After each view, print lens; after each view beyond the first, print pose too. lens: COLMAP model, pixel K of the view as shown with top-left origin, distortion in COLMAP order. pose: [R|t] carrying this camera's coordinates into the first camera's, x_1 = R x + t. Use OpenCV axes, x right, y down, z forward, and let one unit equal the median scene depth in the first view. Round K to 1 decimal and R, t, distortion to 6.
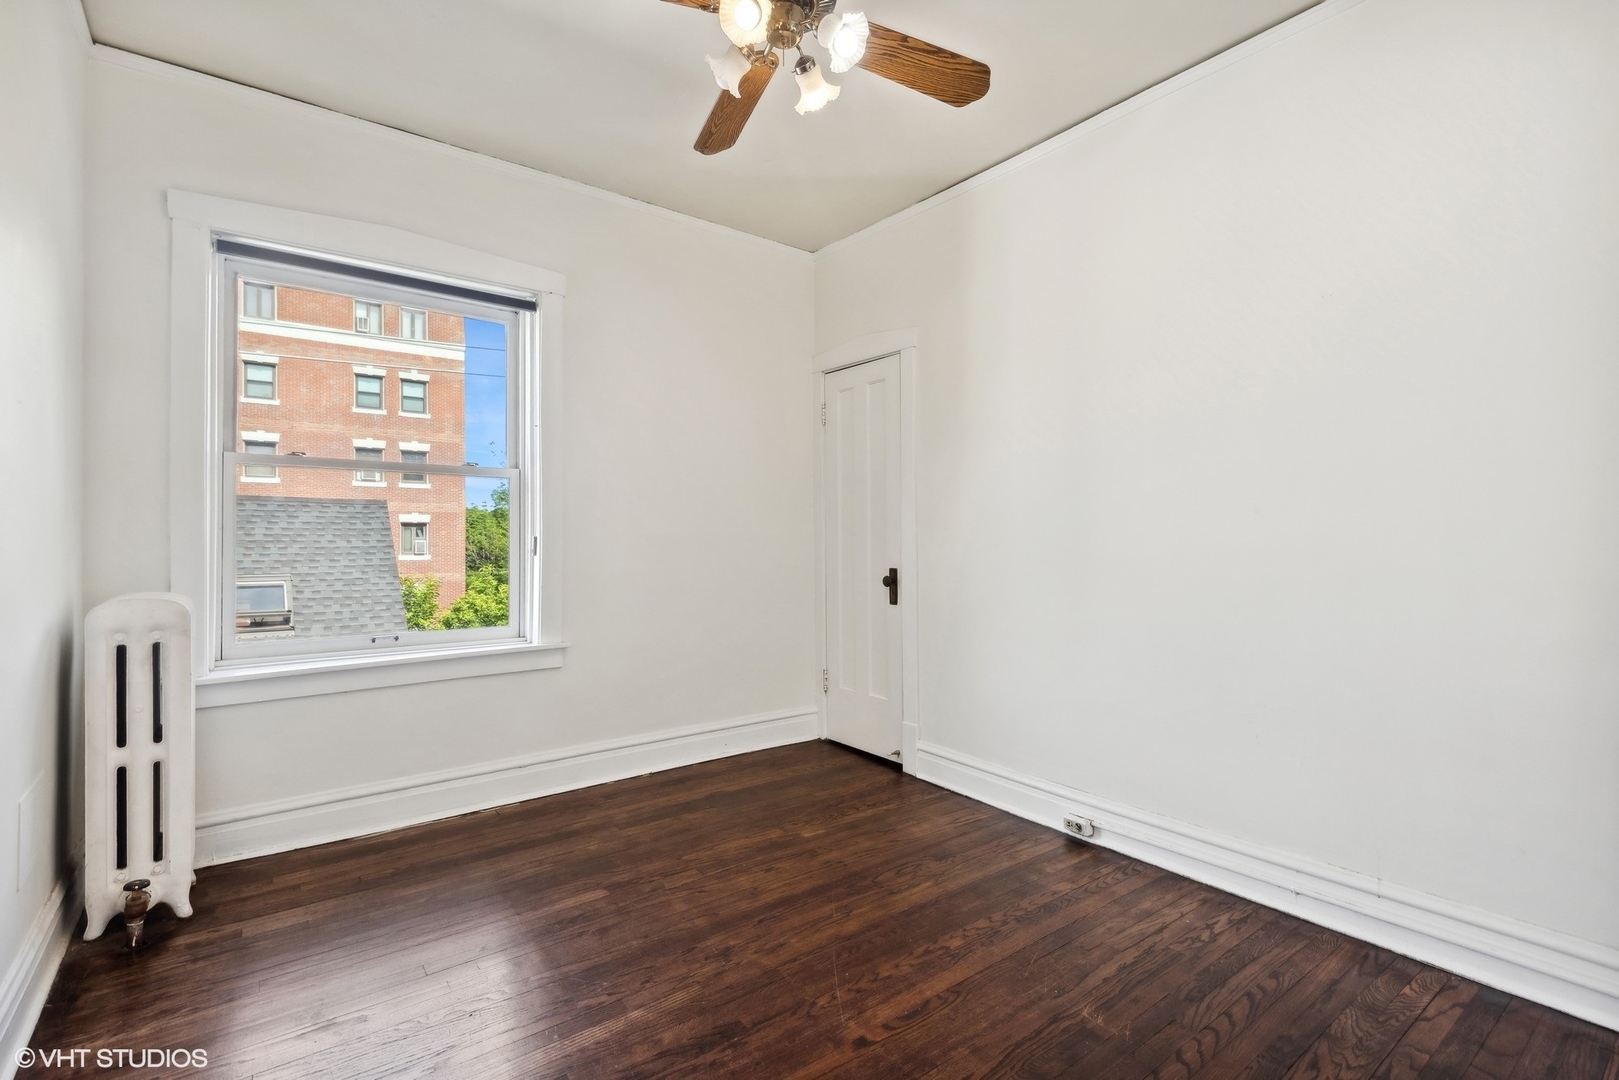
lens RADIAL K [[769.9, 0, 815.0], [0, 769.9, 542.1], [0, 0, 1]] dist [0.033247, -0.009289]
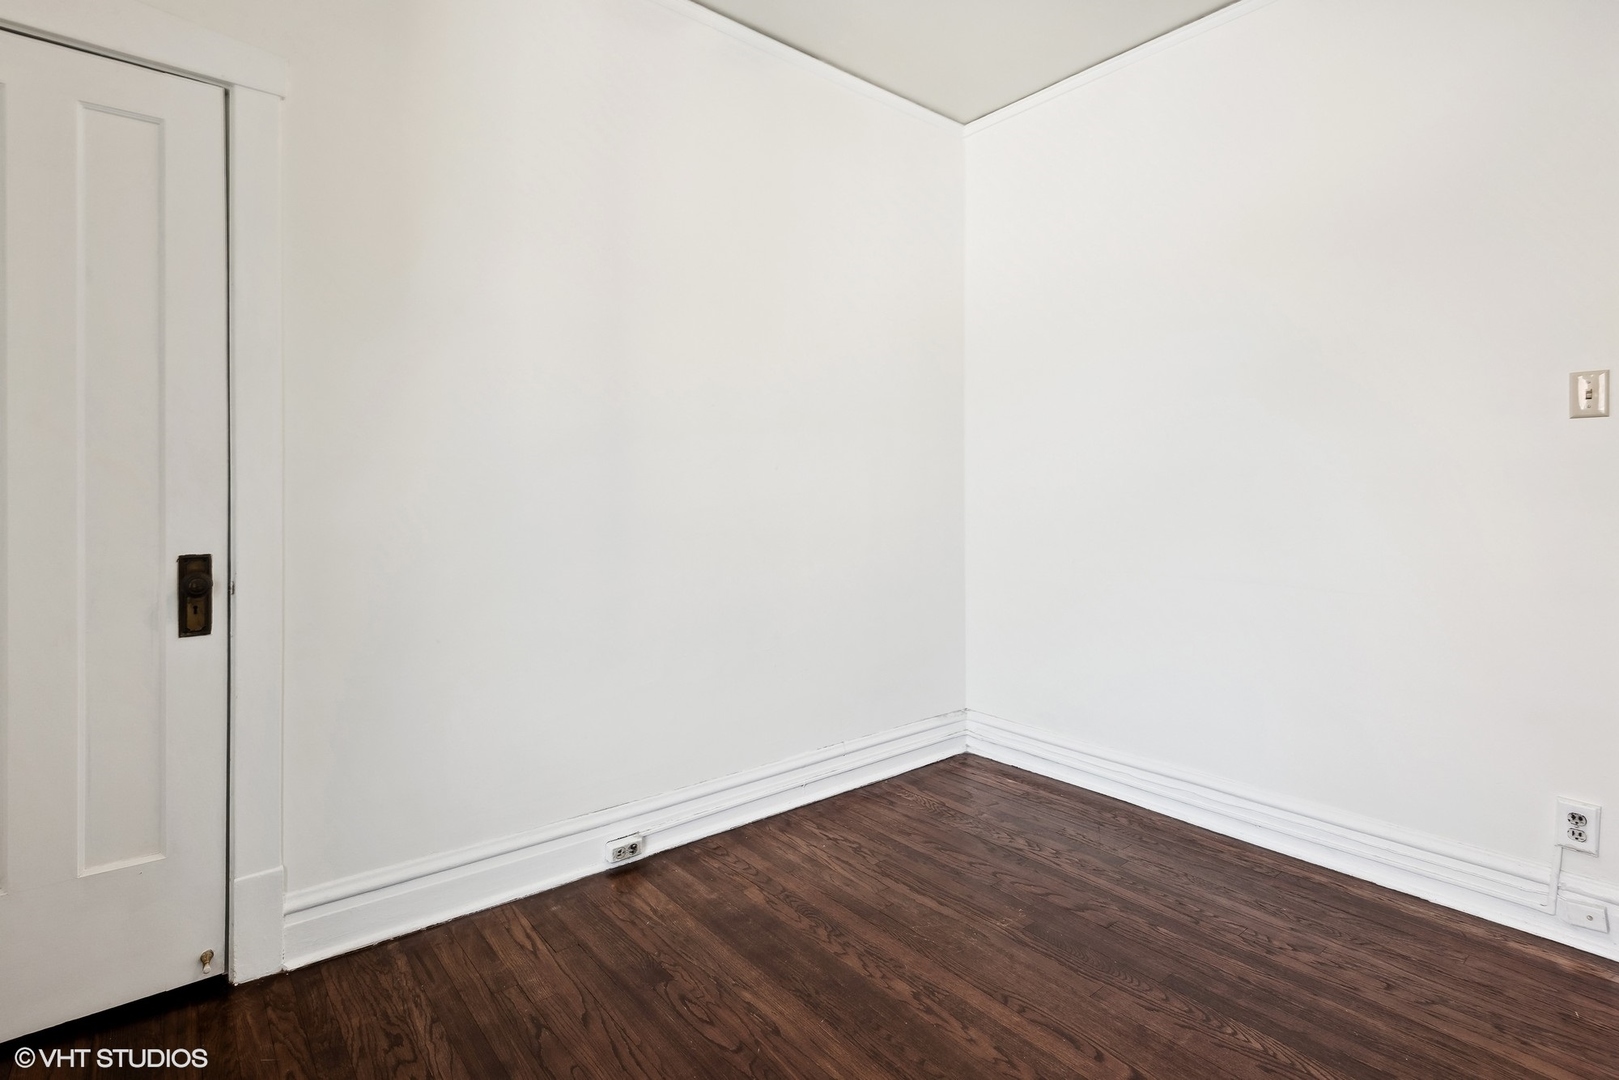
lens RADIAL K [[769.9, 0, 817.1], [0, 769.9, 489.1], [0, 0, 1]] dist [0.033247, -0.009289]
pose [[-0.039422, 0.003482, 0.999217, -0.551680], [-0.001846, 0.999992, -0.003558, -0.006472], [-0.999221, -0.001985, -0.039416, 0.966119]]
